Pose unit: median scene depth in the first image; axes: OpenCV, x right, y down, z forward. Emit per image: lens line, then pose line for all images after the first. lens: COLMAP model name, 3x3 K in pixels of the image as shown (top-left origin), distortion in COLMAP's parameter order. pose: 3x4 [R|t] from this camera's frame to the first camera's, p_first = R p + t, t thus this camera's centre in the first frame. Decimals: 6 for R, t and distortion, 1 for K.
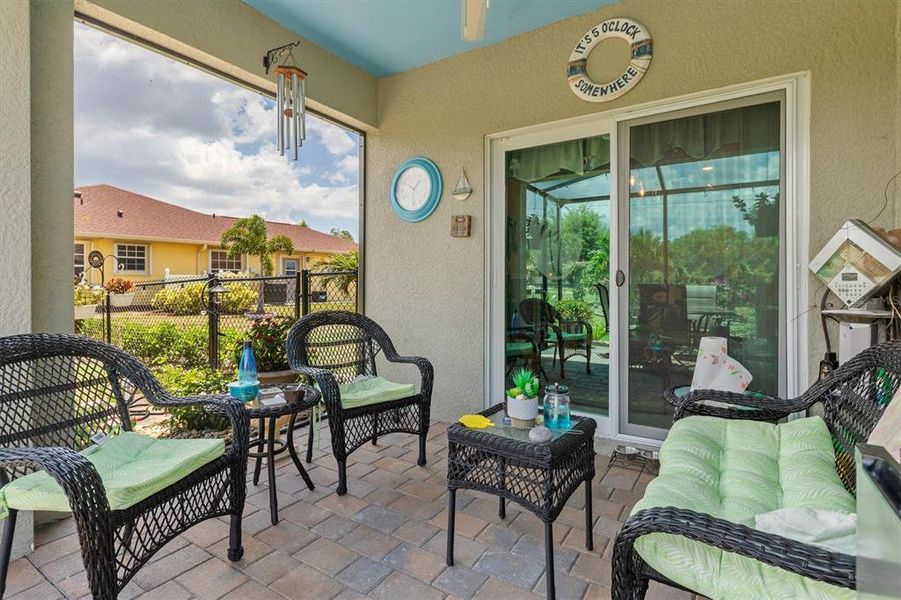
lens RADIAL K [[442.4, 0, 442.8], [0, 442.4, 291.1], [0, 0, 1]] dist [0.002042, -0.001796]
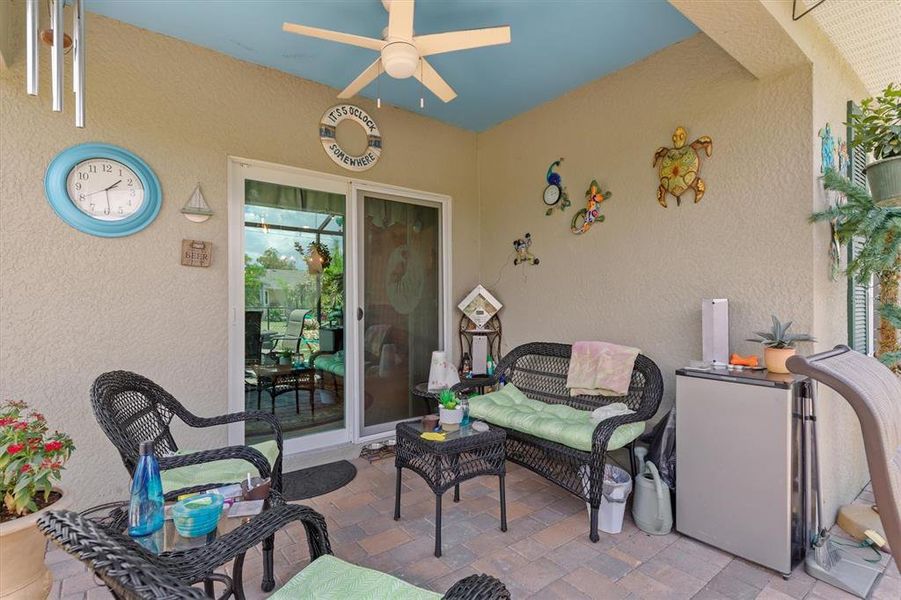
lens RADIAL K [[431.0, 0, 450.5], [0, 431.0, 300.0], [0, 0, 1]] dist [0.001914, -0.000932]
pose [[0.338531, -0.003482, 0.940949, -0.663313], [0.013498, 0.999908, -0.001156, -0.062739], [-0.940859, 0.013093, 0.338547, 0.336749]]
